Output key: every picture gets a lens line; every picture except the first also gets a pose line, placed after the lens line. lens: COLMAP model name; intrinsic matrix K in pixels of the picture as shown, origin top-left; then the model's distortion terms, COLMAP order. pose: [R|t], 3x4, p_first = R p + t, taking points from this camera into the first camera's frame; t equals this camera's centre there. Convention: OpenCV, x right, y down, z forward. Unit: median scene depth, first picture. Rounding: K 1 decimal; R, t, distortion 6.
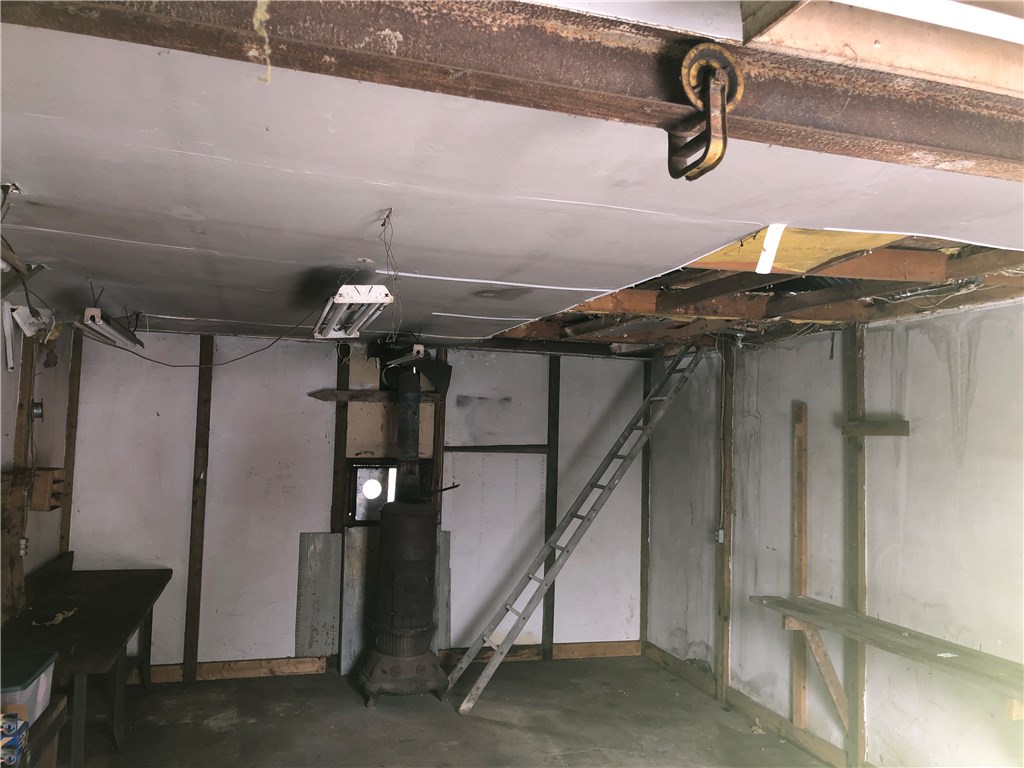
lens RADIAL K [[833.2, 0, 512.0], [0, 833.2, 384.0], [0, 0, 1]] dist [0.002902, -0.001017]
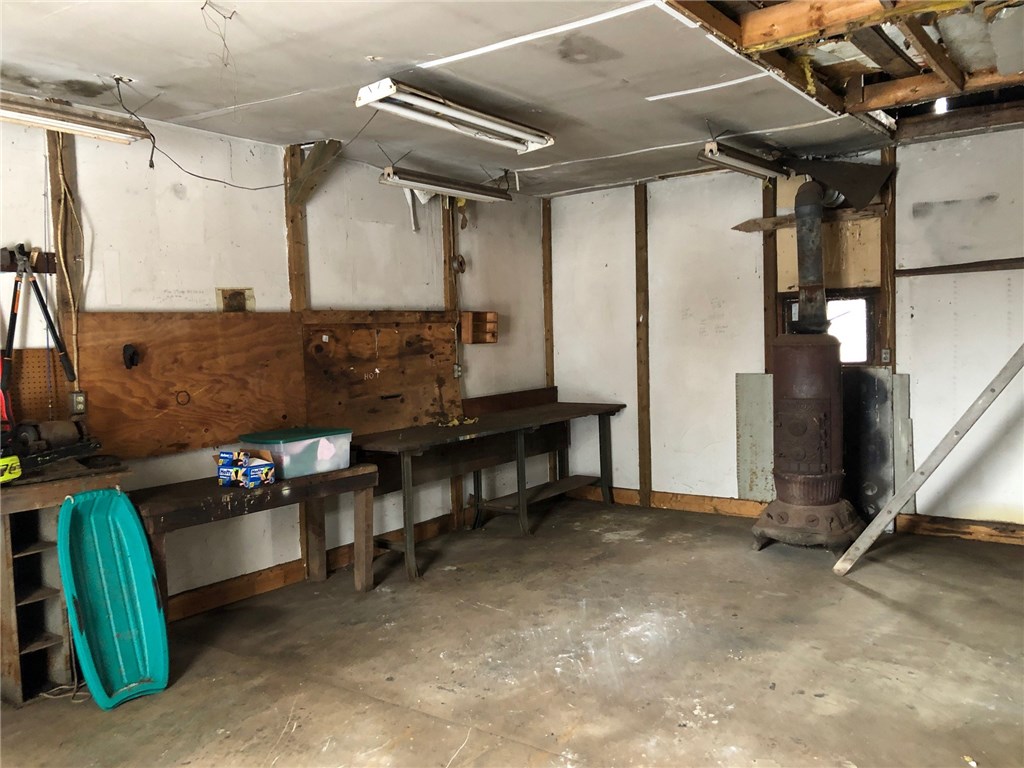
lens RADIAL K [[827.9, 0, 512.0], [0, 827.9, 384.0], [0, 0, 1]] dist [0.006400, -0.004624]
pose [[0.608989, 0.004759, -0.793165, 0.368992], [0.098412, 0.991802, 0.081511, 0.092072], [0.787050, -0.127696, 0.603528, 0.229168]]
